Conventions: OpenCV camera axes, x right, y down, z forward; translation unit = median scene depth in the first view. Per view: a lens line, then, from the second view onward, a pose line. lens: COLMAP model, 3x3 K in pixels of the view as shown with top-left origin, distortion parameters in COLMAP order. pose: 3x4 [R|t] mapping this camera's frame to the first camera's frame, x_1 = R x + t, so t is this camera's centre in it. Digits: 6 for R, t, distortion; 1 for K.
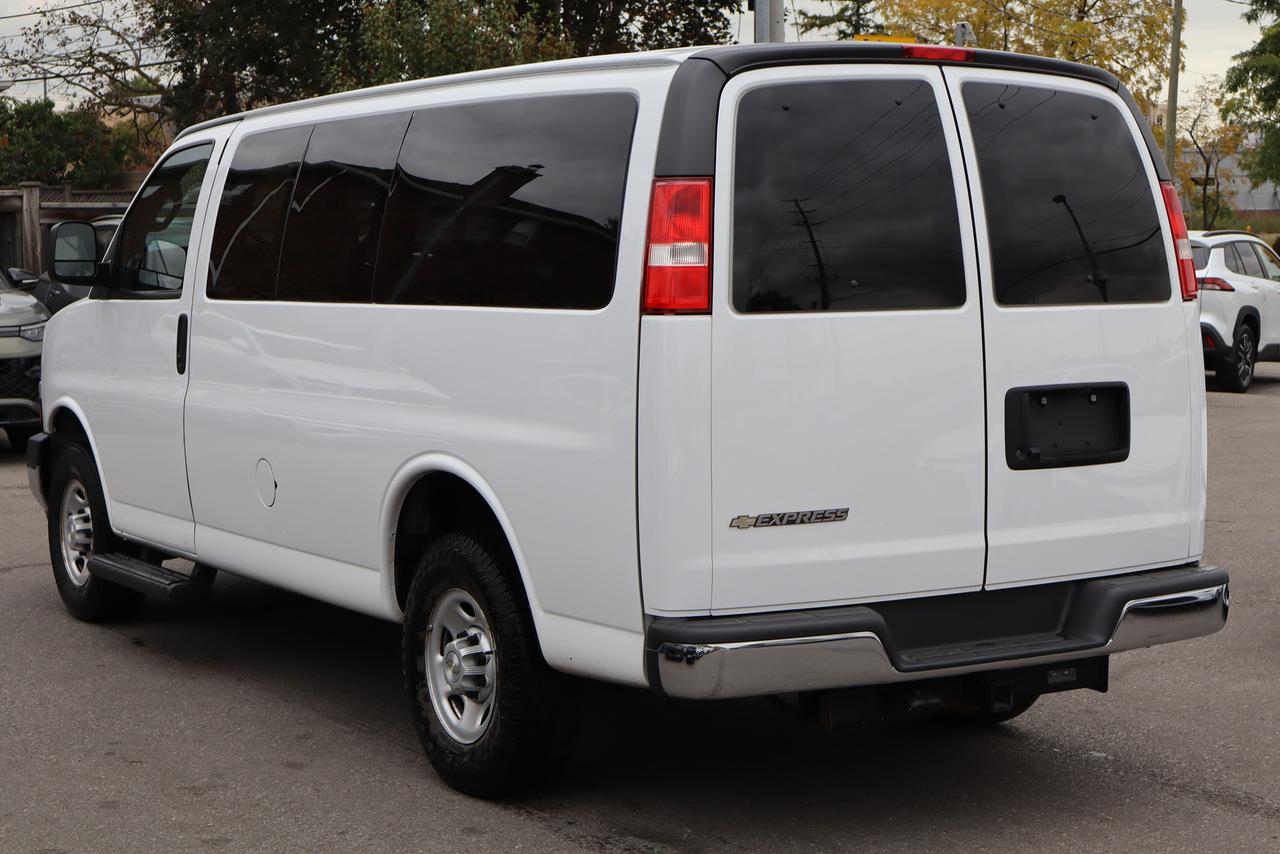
lens RADIAL K [[2312.3, 0, 640.0], [0, 2312.3, 427.0], [0, 0, 1]] dist [0.013212, -0.090948]
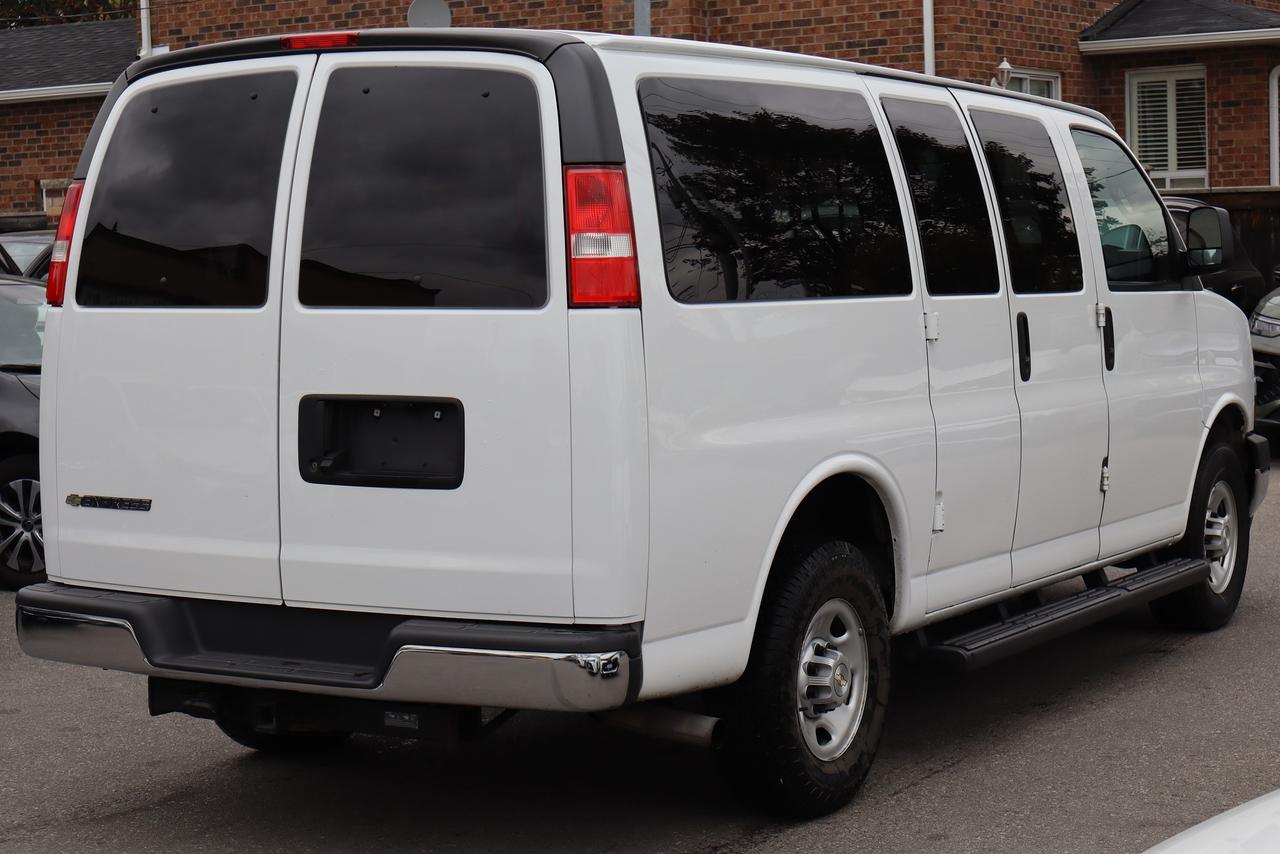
lens RADIAL K [[2457.7, 0, 640.0], [0, 2457.7, 427.0], [0, 0, 1]] dist [0.011228, 0.136710]
pose [[0.468014, 0.067084, -0.881171, 1.100232], [-0.065614, 0.997000, 0.041052, -0.053424], [0.881282, 0.038604, 0.471011, 0.649173]]
